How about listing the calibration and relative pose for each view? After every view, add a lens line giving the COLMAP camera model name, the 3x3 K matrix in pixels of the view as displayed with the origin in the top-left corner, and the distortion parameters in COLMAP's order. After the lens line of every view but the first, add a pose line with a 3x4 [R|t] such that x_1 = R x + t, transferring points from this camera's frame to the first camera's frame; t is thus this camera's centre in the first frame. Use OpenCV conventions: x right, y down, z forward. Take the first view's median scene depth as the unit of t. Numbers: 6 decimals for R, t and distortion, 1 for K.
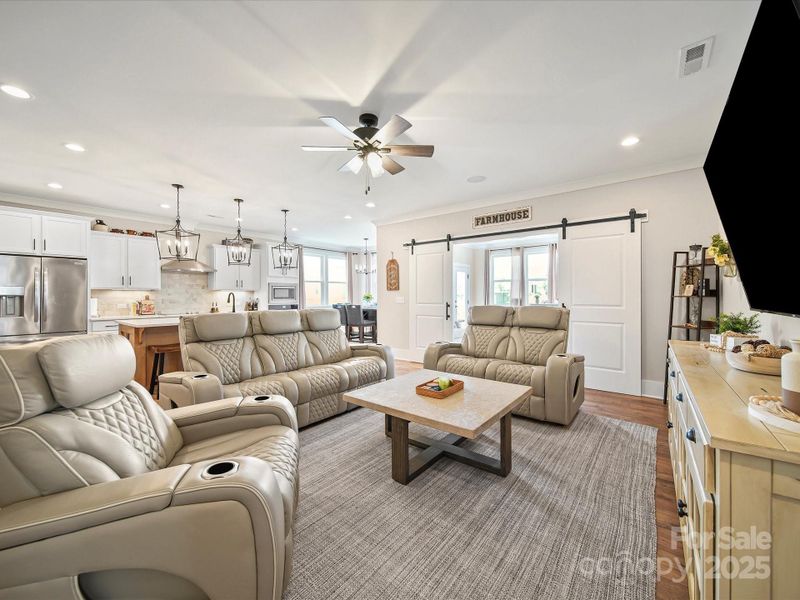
lens RADIAL K [[311.6, 0, 398.9], [0, 311.6, 294.6], [0, 0, 1]] dist [-0.014326, 0.000012]
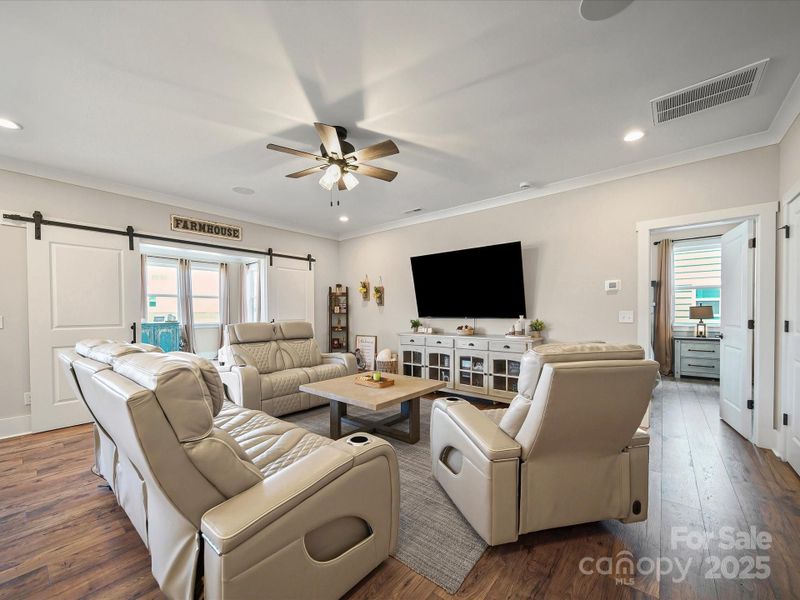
lens RADIAL K [[311.6, 0, 397.8], [0, 311.6, 315.3], [0, 0, 1]] dist [-0.014326, 0.000012]
pose [[0.044966, -0.005349, 0.998974, -0.537067], [0.002834, 0.999982, 0.005226, 0.006027], [-0.998984, 0.002596, 0.044981, 0.383661]]
